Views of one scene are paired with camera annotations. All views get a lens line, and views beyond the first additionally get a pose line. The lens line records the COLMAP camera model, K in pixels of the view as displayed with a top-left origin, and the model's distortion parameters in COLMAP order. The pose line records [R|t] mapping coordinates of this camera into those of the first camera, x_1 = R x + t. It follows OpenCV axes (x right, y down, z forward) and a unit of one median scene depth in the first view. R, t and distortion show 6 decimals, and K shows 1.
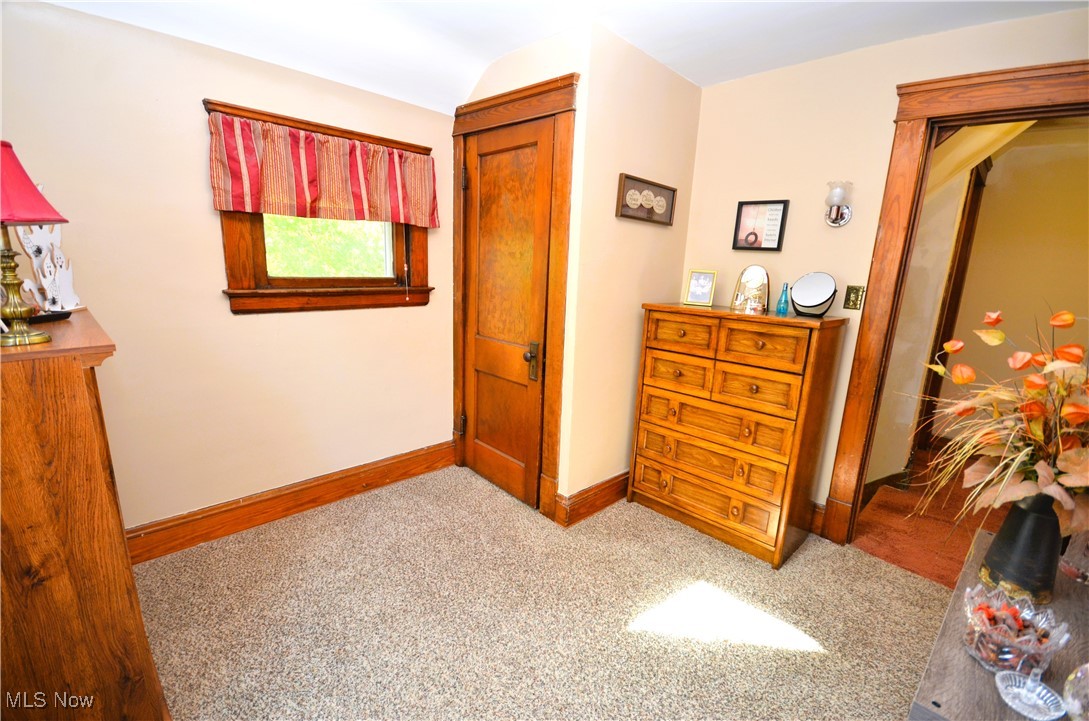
lens RADIAL K [[481.3, 0, 544.7], [0, 481.3, 366.1], [0, 0, 1]] dist [-0.001152, -0.002106]
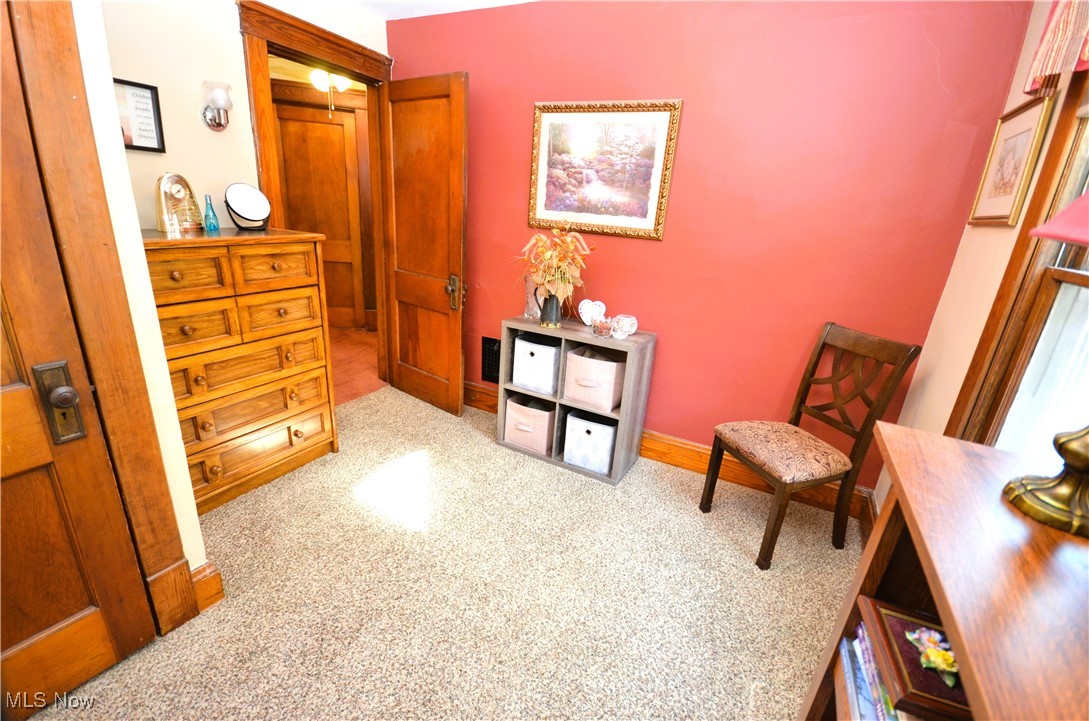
lens RADIAL K [[481.3, 0, 545.1], [0, 481.3, 364.1], [0, 0, 1]] dist [-0.001152, -0.002106]
pose [[-0.305898, -0.370860, 0.876863, -0.641438], [0.110711, 0.900908, 0.419652, -0.214615], [-0.945605, 0.225449, -0.234528, 0.759751]]
